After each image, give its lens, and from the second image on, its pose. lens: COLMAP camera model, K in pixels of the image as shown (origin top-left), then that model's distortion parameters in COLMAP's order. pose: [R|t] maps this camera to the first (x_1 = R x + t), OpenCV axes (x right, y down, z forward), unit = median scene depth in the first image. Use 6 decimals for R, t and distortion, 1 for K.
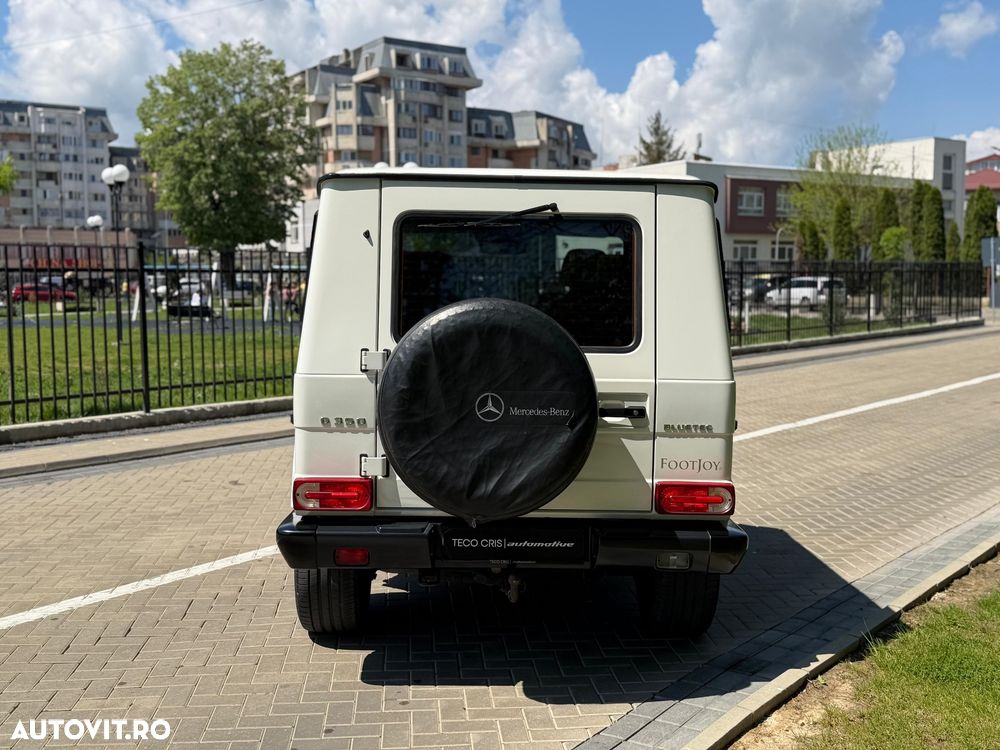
lens RADIAL K [[1039.5, 0, 506.3], [0, 1039.5, 384.5], [0, 0, 1]] dist [0.077667, 0.000000]
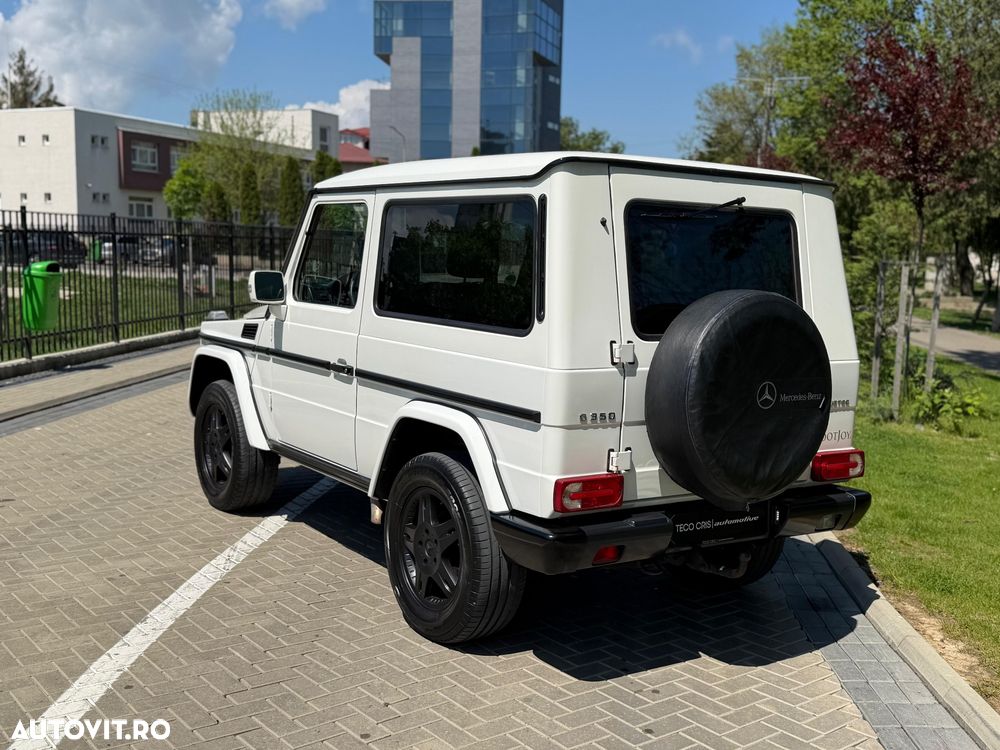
lens RADIAL K [[1039.5, 0, 487.7], [0, 1039.5, 394.5], [0, 0, 1]] dist [0.077667, 0.000000]
pose [[0.856296, -0.051452, 0.513916, -0.636691], [0.027672, 0.998167, 0.053825, -0.034599], [-0.515743, -0.031869, 0.856150, 0.196267]]
